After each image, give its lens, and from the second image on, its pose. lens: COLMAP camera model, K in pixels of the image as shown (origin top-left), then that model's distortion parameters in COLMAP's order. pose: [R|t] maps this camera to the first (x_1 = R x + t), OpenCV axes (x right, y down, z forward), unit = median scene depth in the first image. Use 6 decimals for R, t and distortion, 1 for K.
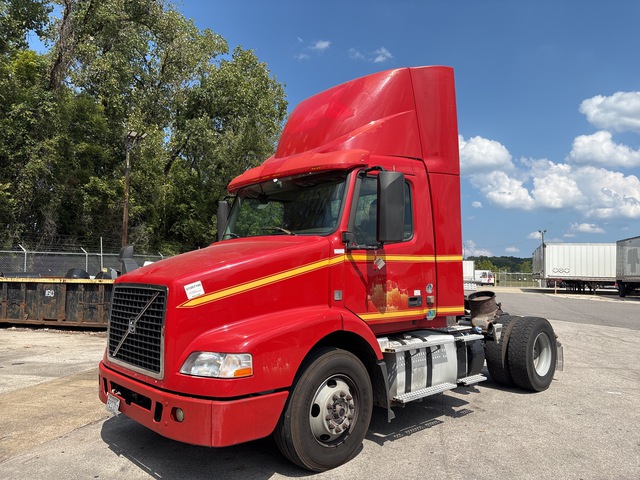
lens RADIAL K [[530.9, 0, 316.0], [0, 530.9, 234.3], [0, 0, 1]] dist [-0.007259, 0.006357]
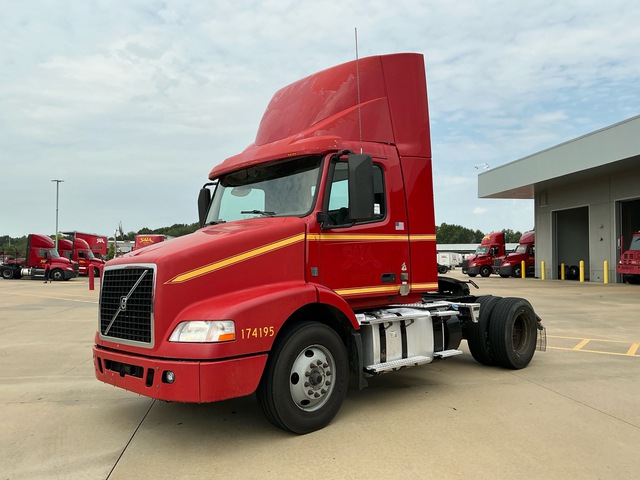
lens RADIAL K [[580.2, 0, 316.2], [0, 580.2, 238.8], [0, 0, 1]] dist [0.058538, -0.079118]
pose [[0.999597, -0.026534, 0.010124, 0.034284], [0.026443, 0.999609, 0.009036, 0.037189], [-0.010360, -0.008764, 0.999908, -0.173371]]
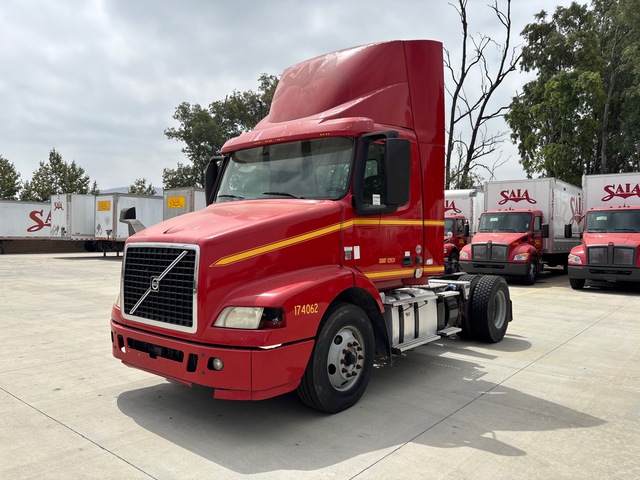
lens RADIAL K [[530.9, 0, 318.6], [0, 530.9, 246.2], [0, 0, 1]] dist [-0.007259, 0.006357]
pose [[0.989538, 0.002840, 0.144244, -0.165505], [-0.015332, 0.996214, 0.085571, 0.005420], [-0.143455, -0.086888, 0.985835, -0.051852]]
